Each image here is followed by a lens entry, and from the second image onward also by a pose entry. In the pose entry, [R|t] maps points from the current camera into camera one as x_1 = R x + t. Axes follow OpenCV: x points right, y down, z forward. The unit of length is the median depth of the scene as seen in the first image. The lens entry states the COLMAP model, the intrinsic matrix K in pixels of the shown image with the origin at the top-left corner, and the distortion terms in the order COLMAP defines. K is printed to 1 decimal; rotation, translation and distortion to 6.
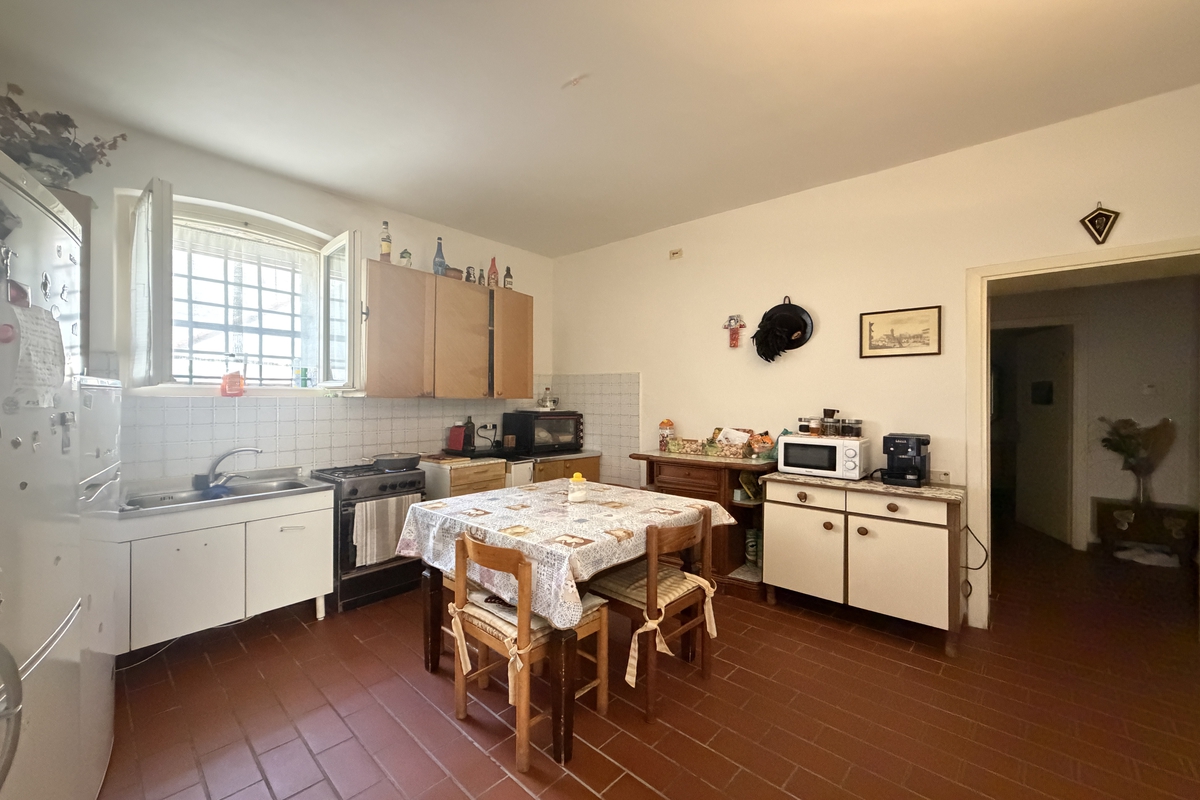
lens RADIAL K [[480.3, 0, 593.3], [0, 480.3, 402.3], [0, 0, 1]] dist [0.000440, -0.000227]
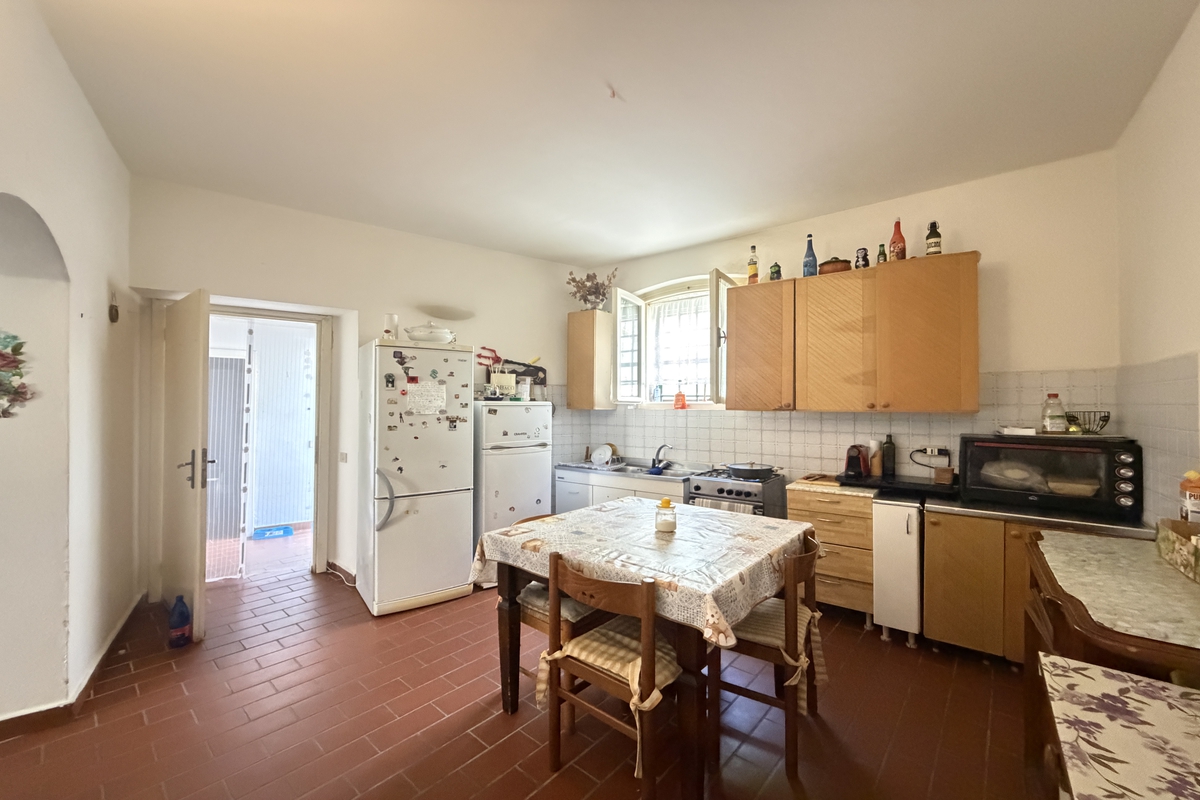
lens RADIAL K [[480.3, 0, 593.3], [0, 480.3, 402.3], [0, 0, 1]] dist [0.000440, -0.000227]
pose [[0.037725, -0.008083, -0.999255, 0.569488], [-0.007001, 0.999941, -0.008353, -0.014957], [0.999264, 0.007311, 0.037666, 0.557678]]
